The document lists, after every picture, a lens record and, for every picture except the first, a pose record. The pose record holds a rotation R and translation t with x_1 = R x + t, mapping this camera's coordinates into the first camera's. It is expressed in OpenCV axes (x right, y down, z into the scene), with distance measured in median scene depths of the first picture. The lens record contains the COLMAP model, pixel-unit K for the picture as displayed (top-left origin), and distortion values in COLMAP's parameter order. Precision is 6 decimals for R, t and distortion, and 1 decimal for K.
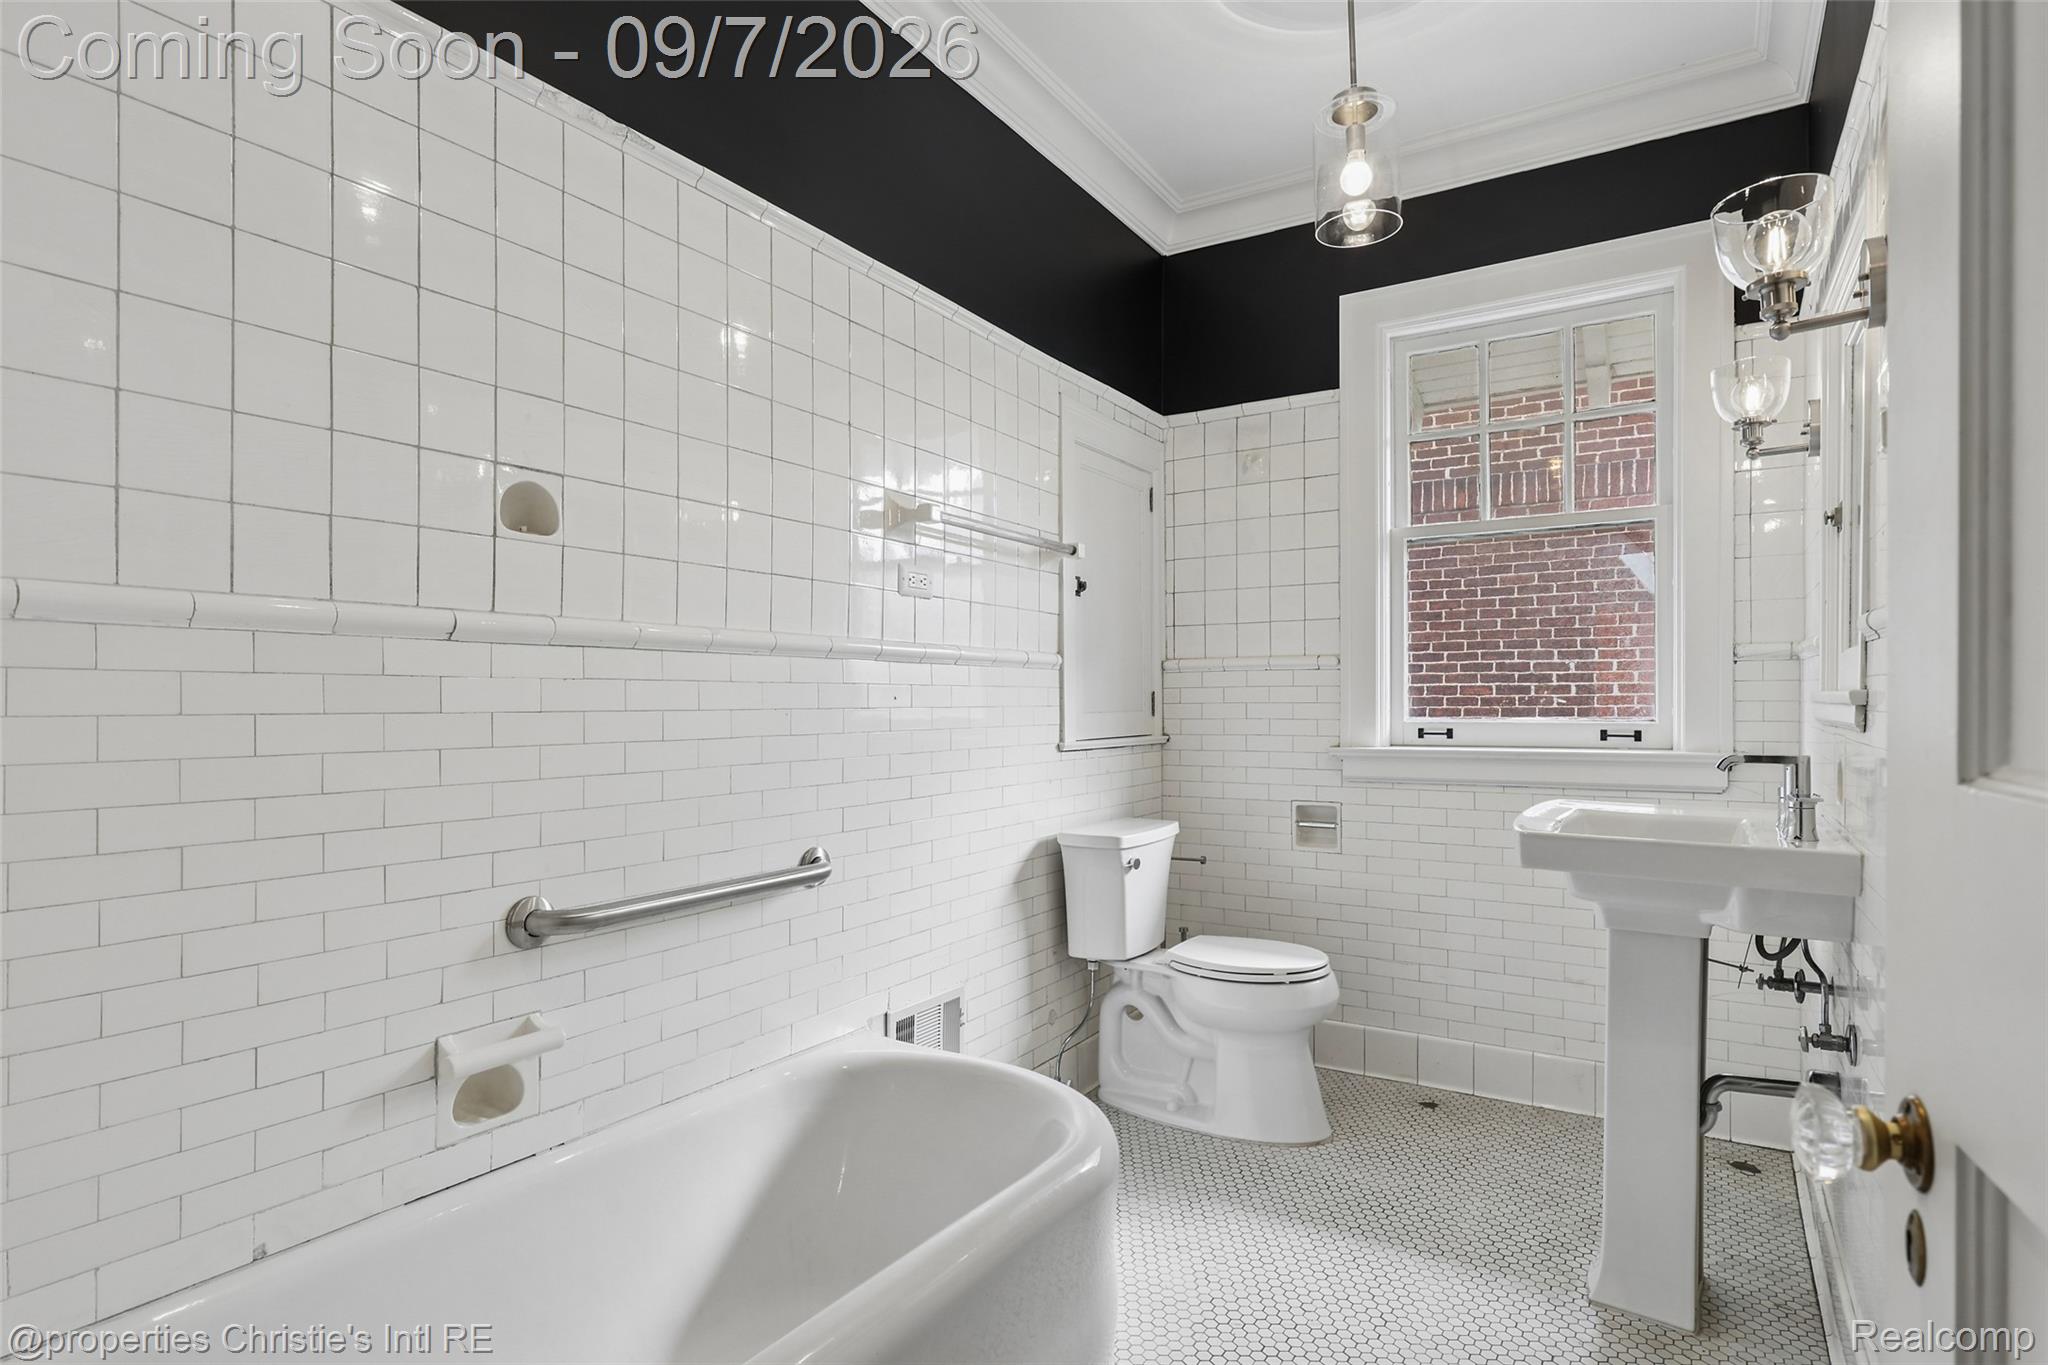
lens RADIAL K [[1052.7, 0, 1024.3], [0, 1052.7, 693.4], [0, 0, 1]] dist [0.003431, -0.003498]
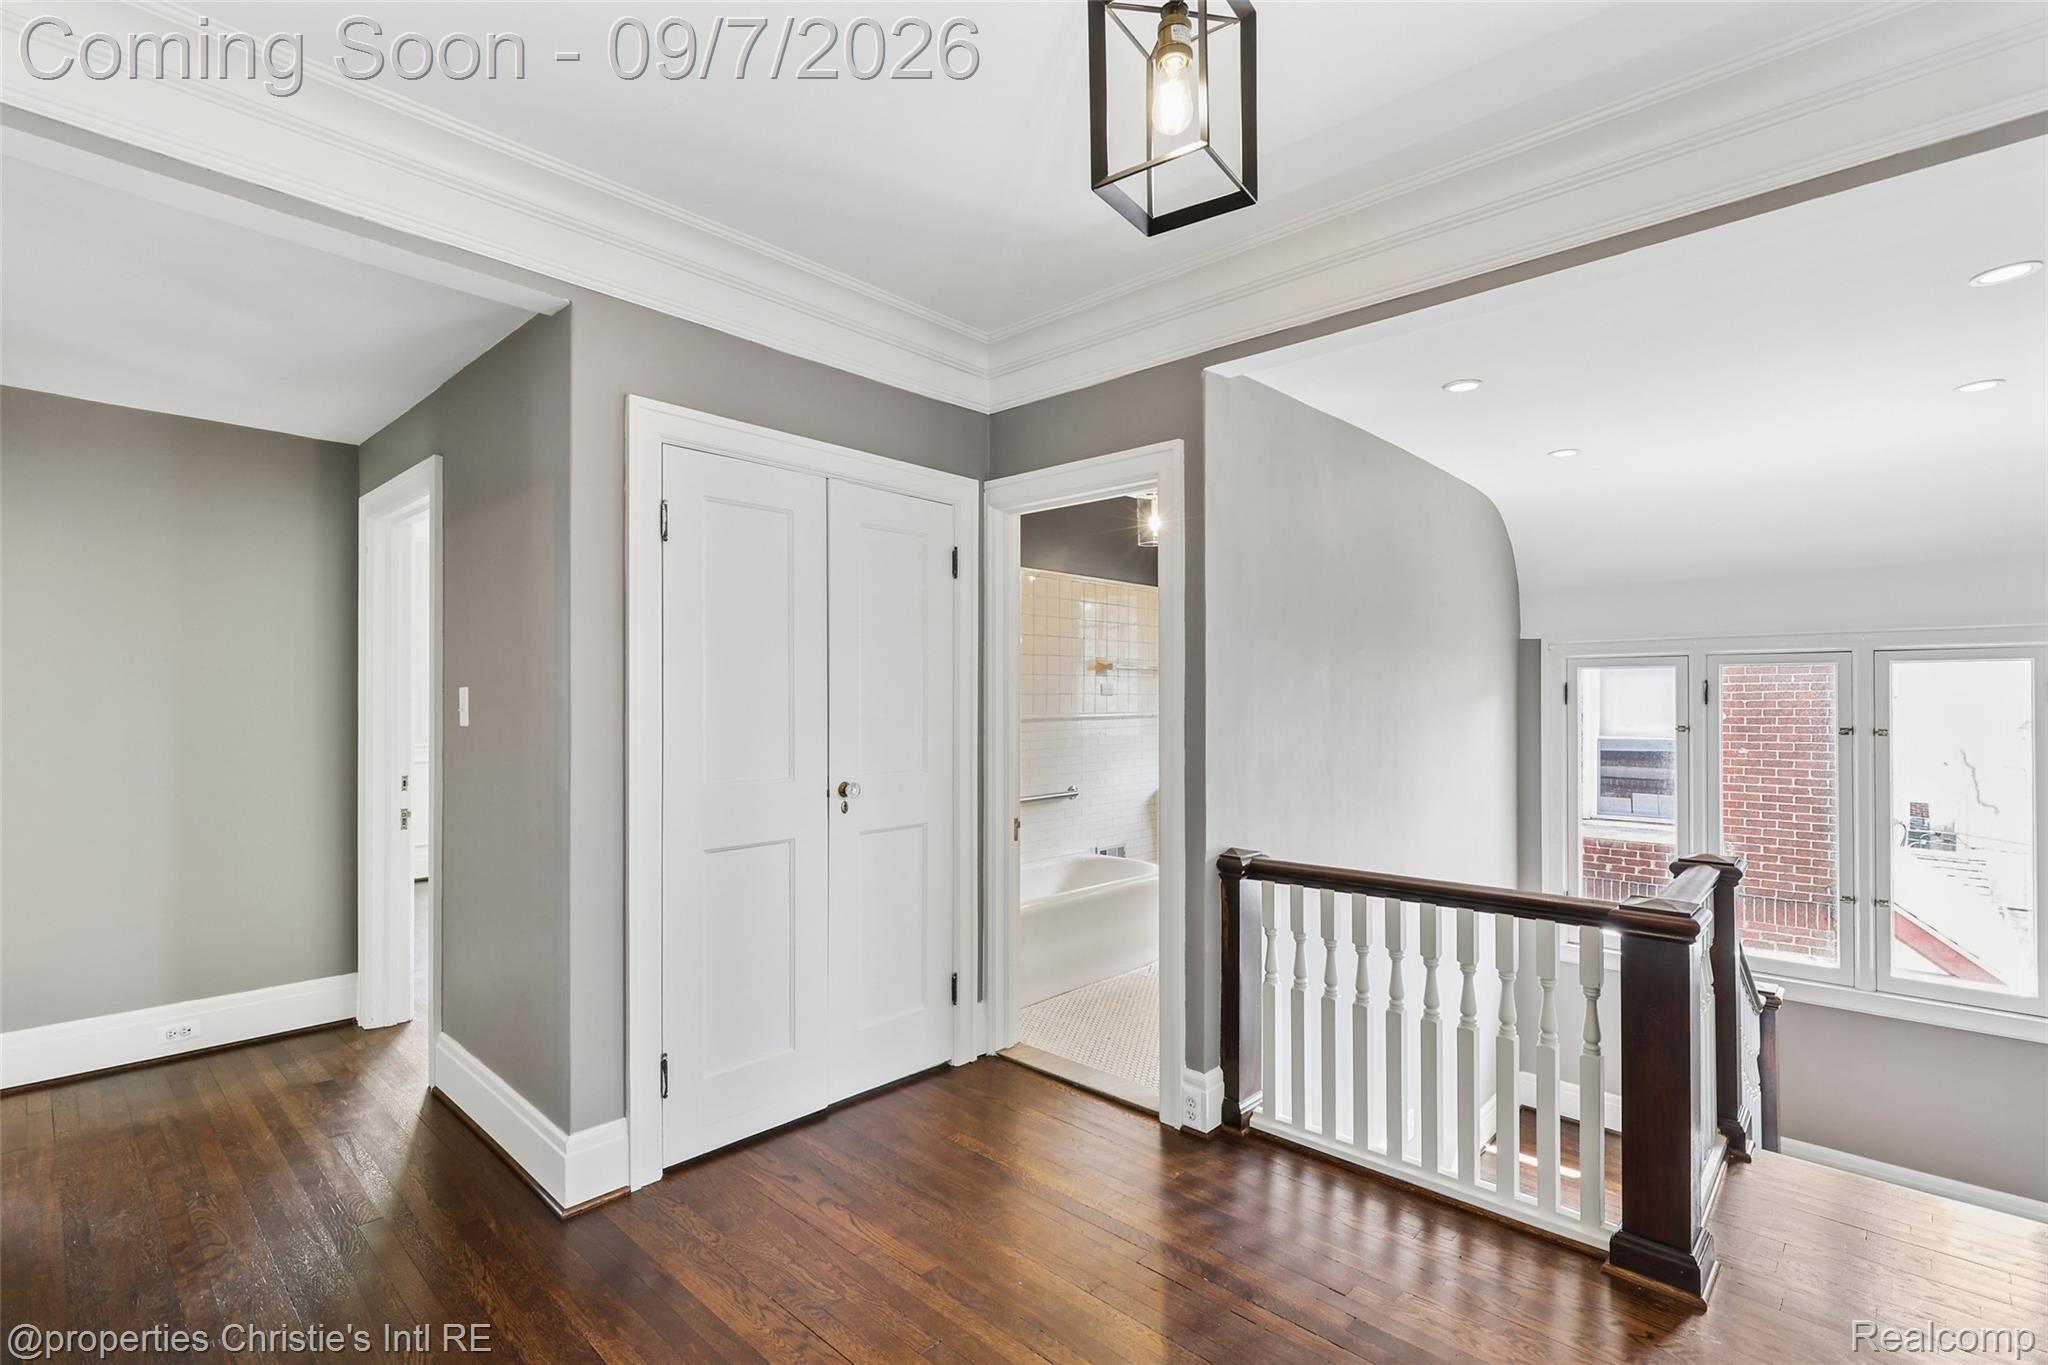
lens RADIAL K [[943.0, 0, 1022.1], [0, 943.0, 689.8], [0, 0, 1]] dist [0.000860, -0.000868]
pose [[0.982694, -0.001740, -0.185227, 0.136602], [0.002301, 0.999993, 0.002814, -0.116993], [0.185221, -0.003192, 0.982692, -1.478180]]
